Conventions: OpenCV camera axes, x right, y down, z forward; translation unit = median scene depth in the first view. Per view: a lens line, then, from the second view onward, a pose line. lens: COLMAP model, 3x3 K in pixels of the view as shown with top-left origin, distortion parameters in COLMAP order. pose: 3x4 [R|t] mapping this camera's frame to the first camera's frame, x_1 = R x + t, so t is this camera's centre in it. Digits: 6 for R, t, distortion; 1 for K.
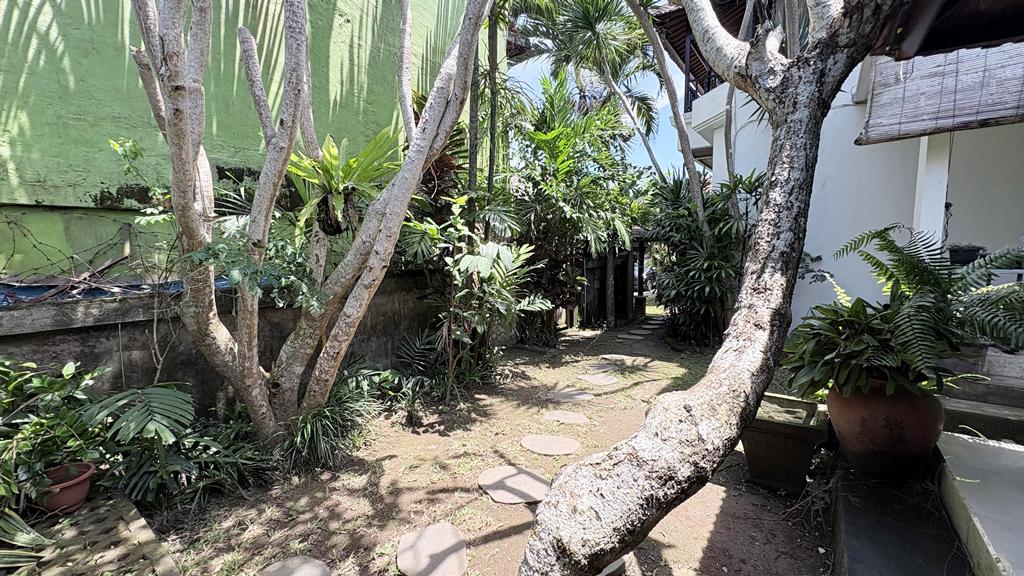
lens RADIAL K [[406.8, 0, 513.0], [0, 406.8, 286.7], [0, 0, 1]] dist [0.001024, -0.000161]
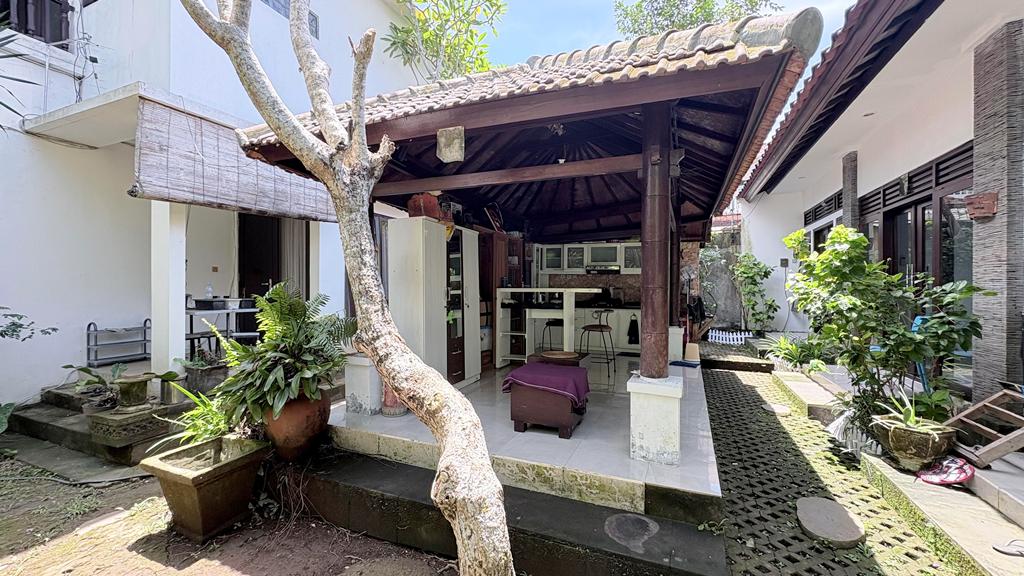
lens RADIAL K [[406.8, 0, 511.3], [0, 406.8, 288.9], [0, 0, 1]] dist [0.001024, -0.000161]
pose [[-0.239244, 0.008033, 0.970926, -0.403610], [0.096972, 0.995164, 0.015661, -0.040981], [-0.966105, 0.097899, -0.238866, 0.371427]]
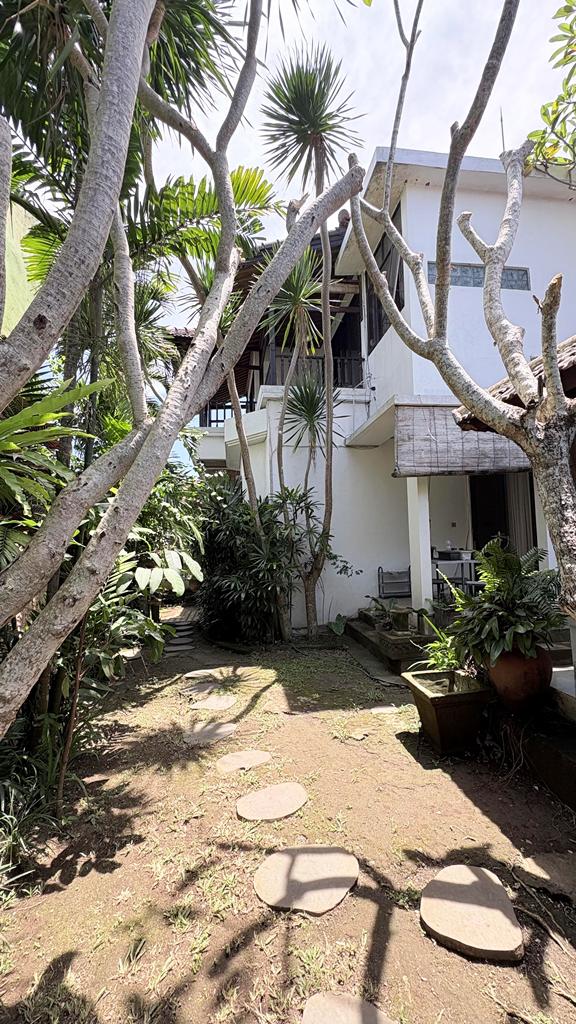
lens RADIAL K [[406.8, 0, 287.8], [0, 406.8, 512.4], [0, 0, 1]] dist [0.001024, -0.000161]
pose [[0.716853, 0.042419, 0.695933, -0.438413], [0.085270, 0.985321, -0.147892, -0.050193], [-0.691991, 0.165359, 0.702713, 0.296537]]
